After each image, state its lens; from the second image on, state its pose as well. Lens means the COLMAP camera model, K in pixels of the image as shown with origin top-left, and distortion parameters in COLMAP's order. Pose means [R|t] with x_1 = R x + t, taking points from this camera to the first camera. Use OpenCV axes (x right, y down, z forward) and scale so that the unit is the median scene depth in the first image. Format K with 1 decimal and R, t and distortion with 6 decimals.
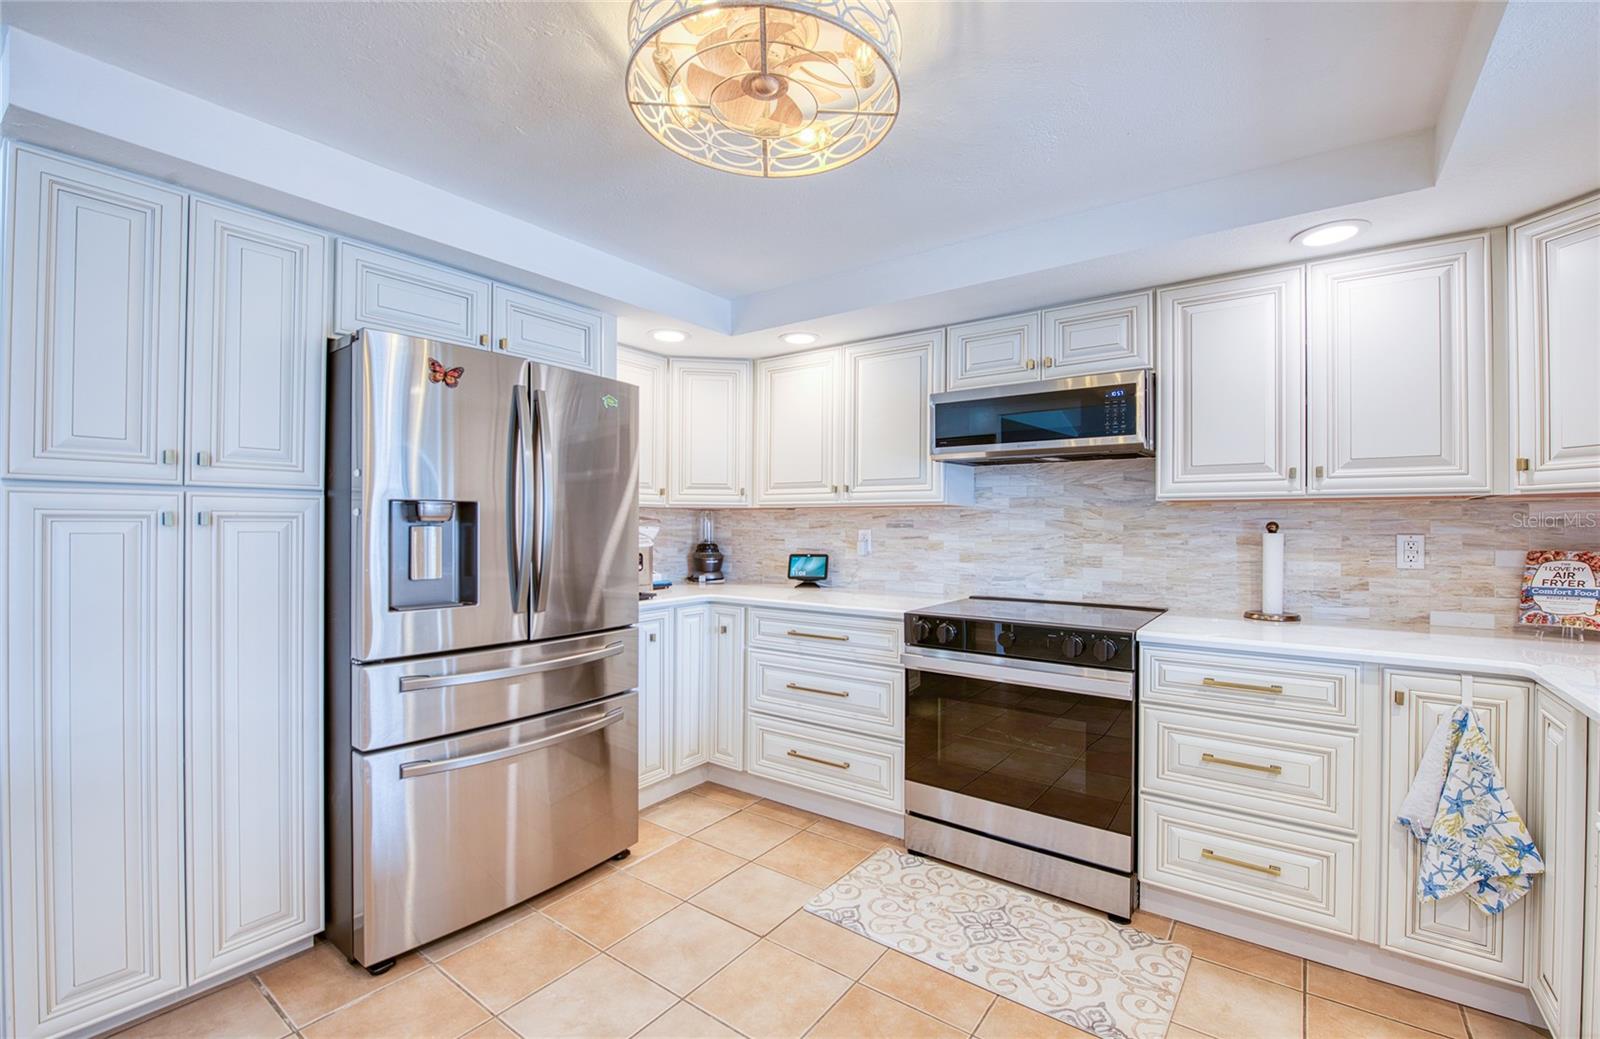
lens RADIAL K [[691.6, 0, 798.4], [0, 691.6, 519.2], [0, 0, 1]] dist [-0.012660, -0.000306]
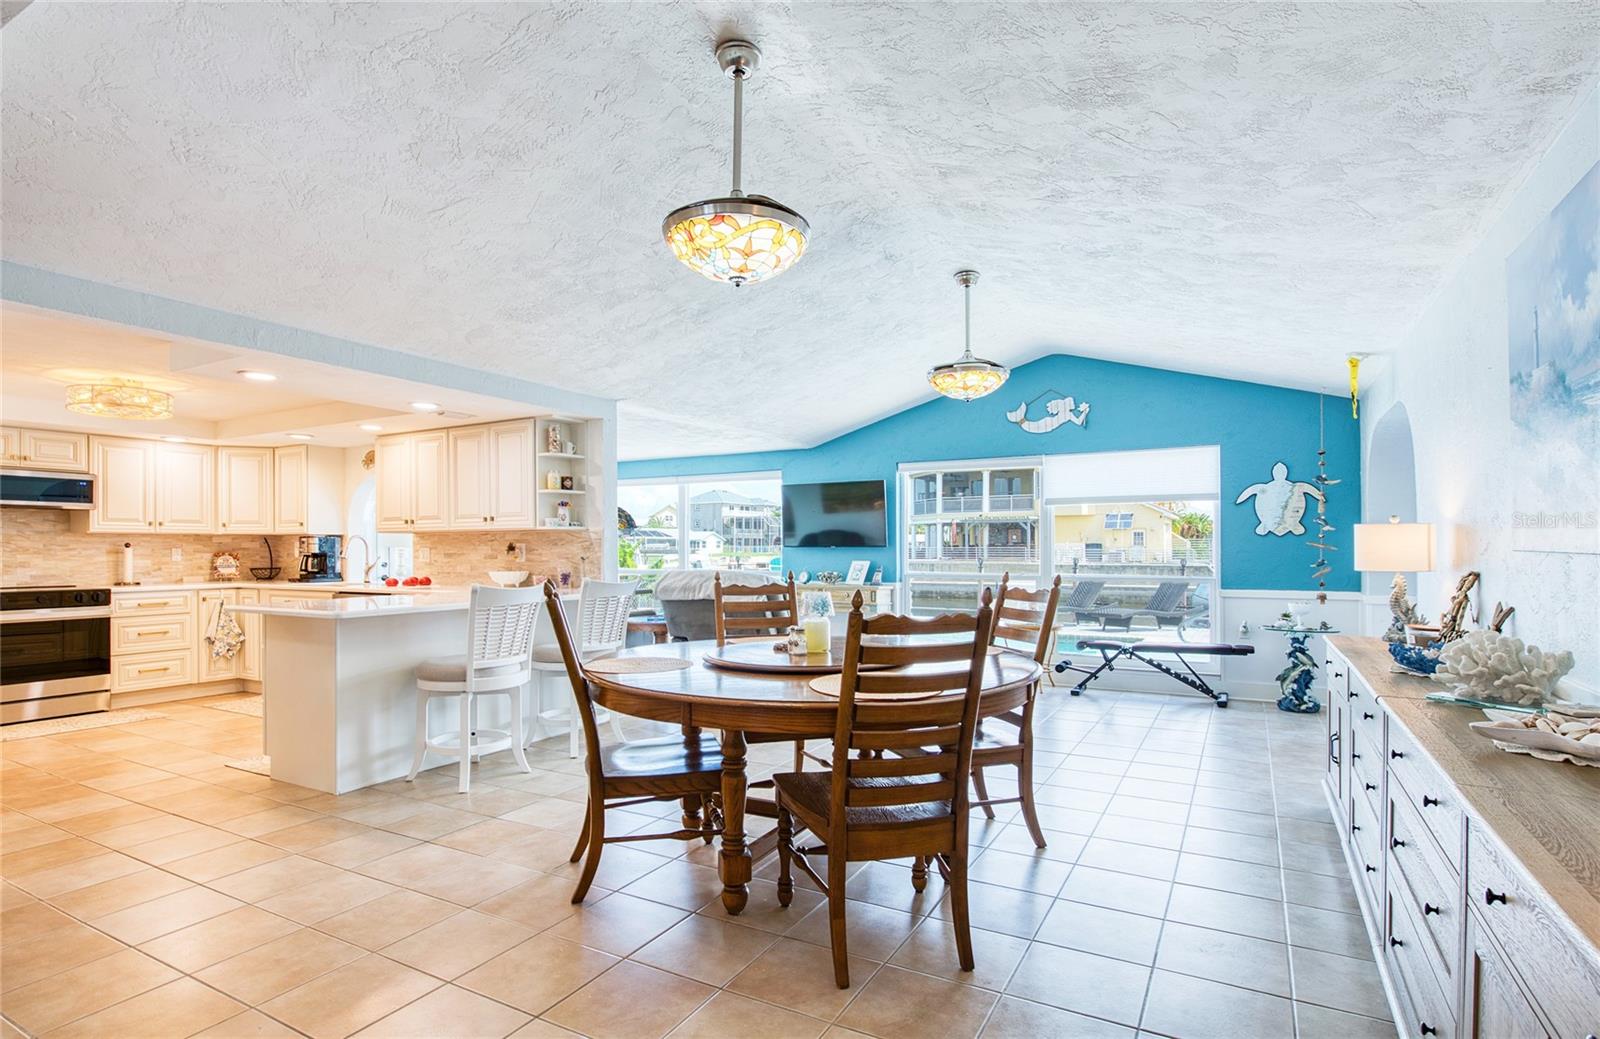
lens RADIAL K [[798.6, 0, 814.9], [0, 798.6, 547.0], [0, 0, 1]] dist [-0.013844, 0.000460]
pose [[-0.145359, 0.000234, 0.989379, -2.555784], [-0.000464, 1.000000, -0.000304, 0.019310], [-0.989379, -0.000504, -0.145358, -1.011635]]
